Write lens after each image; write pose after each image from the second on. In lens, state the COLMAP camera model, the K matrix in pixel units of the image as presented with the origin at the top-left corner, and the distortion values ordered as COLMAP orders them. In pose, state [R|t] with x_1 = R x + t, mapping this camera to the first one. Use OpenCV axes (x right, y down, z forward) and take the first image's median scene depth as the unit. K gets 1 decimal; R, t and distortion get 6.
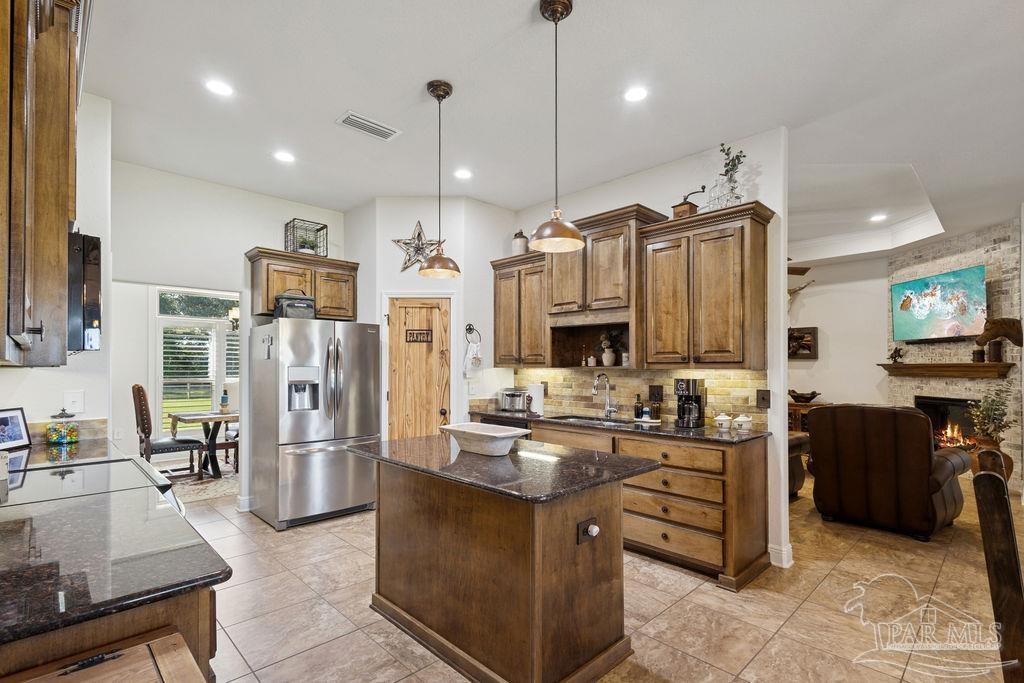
lens RADIAL K [[479.4, 0, 511.2], [0, 479.4, 368.2], [0, 0, 1]] dist [0.001665, 0.000106]
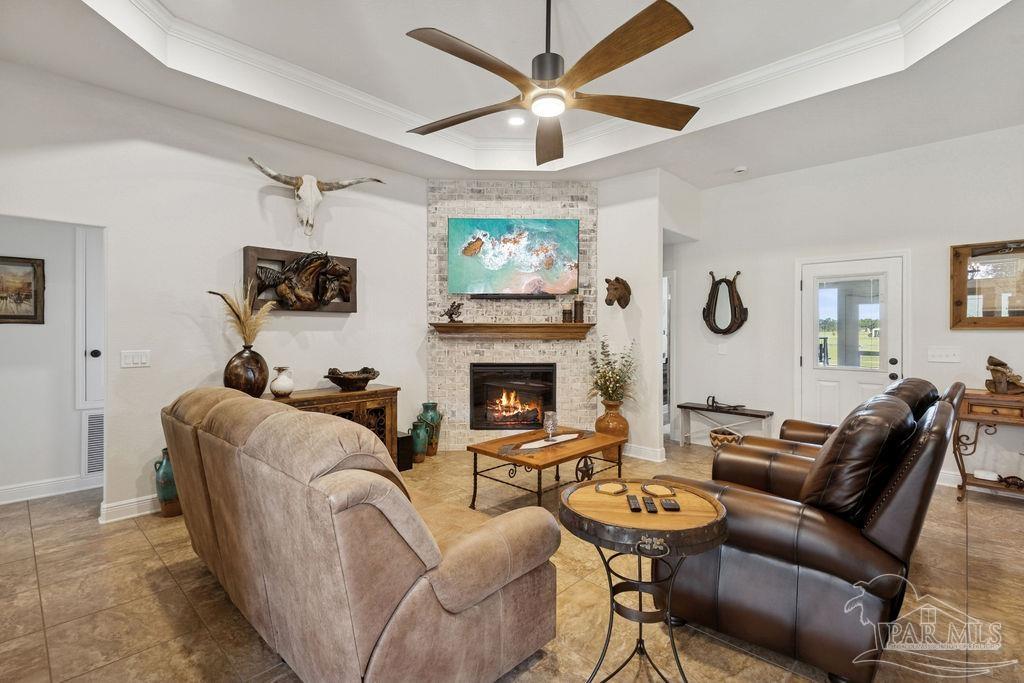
lens RADIAL K [[470.4, 0, 528.5], [0, 470.4, 339.6], [0, 0, 1]] dist [0.002069, 0.000177]
pose [[-0.042890, -0.030203, 0.998623, 0.049012], [-0.001888, 0.999544, 0.030150, -0.006319], [-0.999078, -0.000593, -0.042928, 1.013477]]
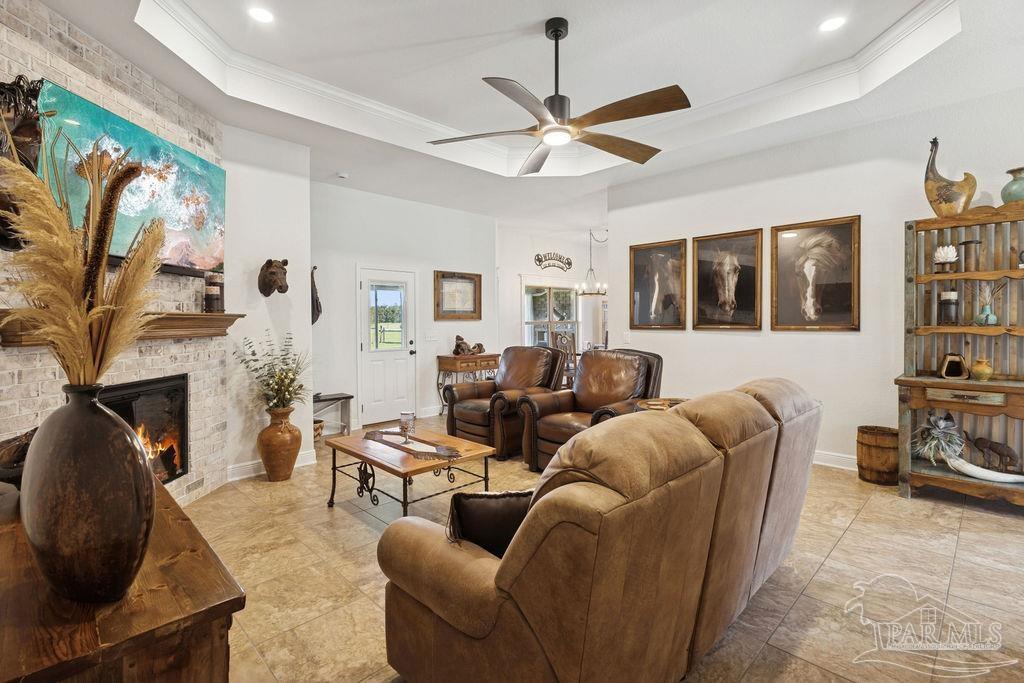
lens RADIAL K [[477.3, 0, 512.0], [0, 477.3, 341.5], [0, 0, 1]] dist [-0.002791, -0.000723]
pose [[-0.999973, -0.001583, -0.007201, 0.515911], [-0.001895, 0.999052, 0.043502, -0.002123], [0.007125, 0.043515, -0.999027, 1.507543]]
